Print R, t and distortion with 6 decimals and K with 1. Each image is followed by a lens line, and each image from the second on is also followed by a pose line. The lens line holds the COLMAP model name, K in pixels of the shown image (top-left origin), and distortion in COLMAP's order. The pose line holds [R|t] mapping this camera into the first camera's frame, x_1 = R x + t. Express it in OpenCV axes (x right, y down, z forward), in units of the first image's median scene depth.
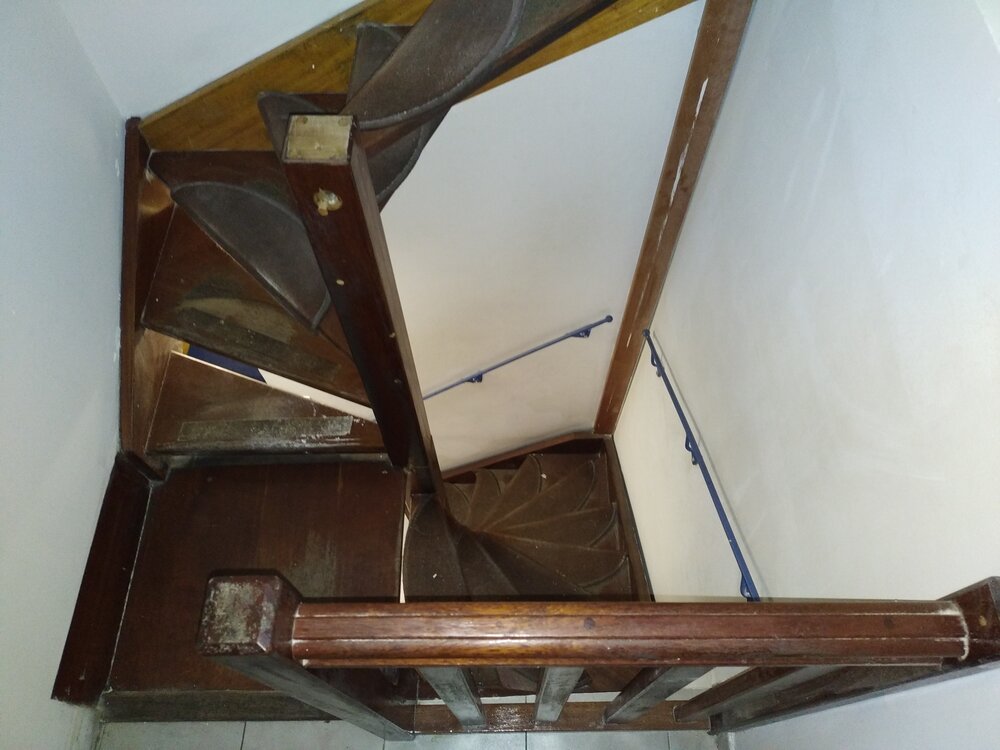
lens RADIAL K [[754.9, 0, 497.9], [0, 754.9, 377.4], [0, 0, 1]] dist [0.020429, -0.014795]
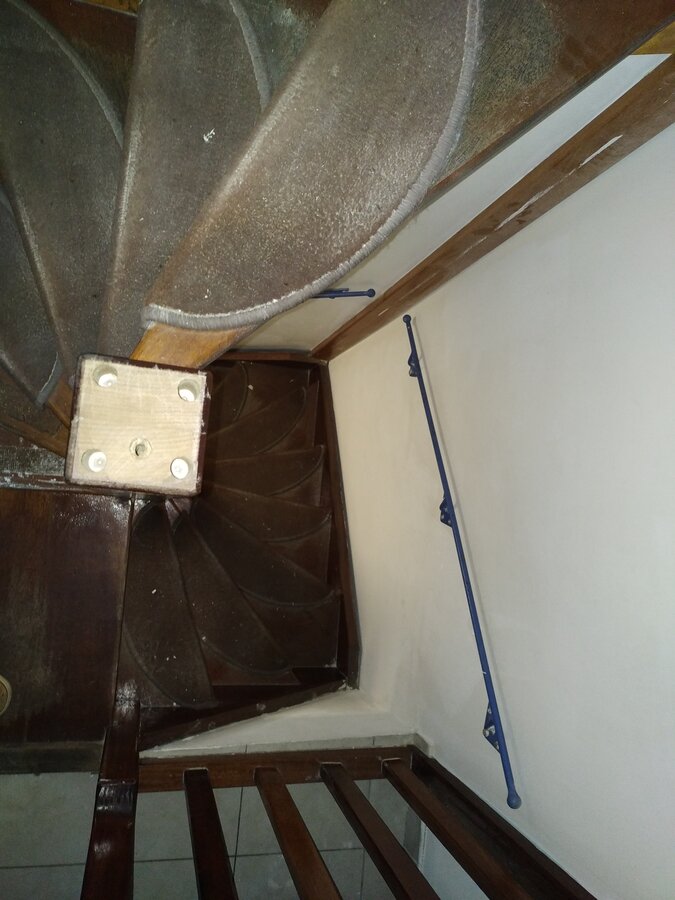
lens RADIAL K [[679.4, 0, 341.1], [0, 679.4, 448.5], [0, 0, 1]] dist [0.020429, -0.014795]
pose [[0.948691, 0.091510, 0.302674, -0.144528], [-0.216428, 0.885775, 0.410562, -0.310113], [-0.230530, -0.455004, 0.860132, 0.323015]]
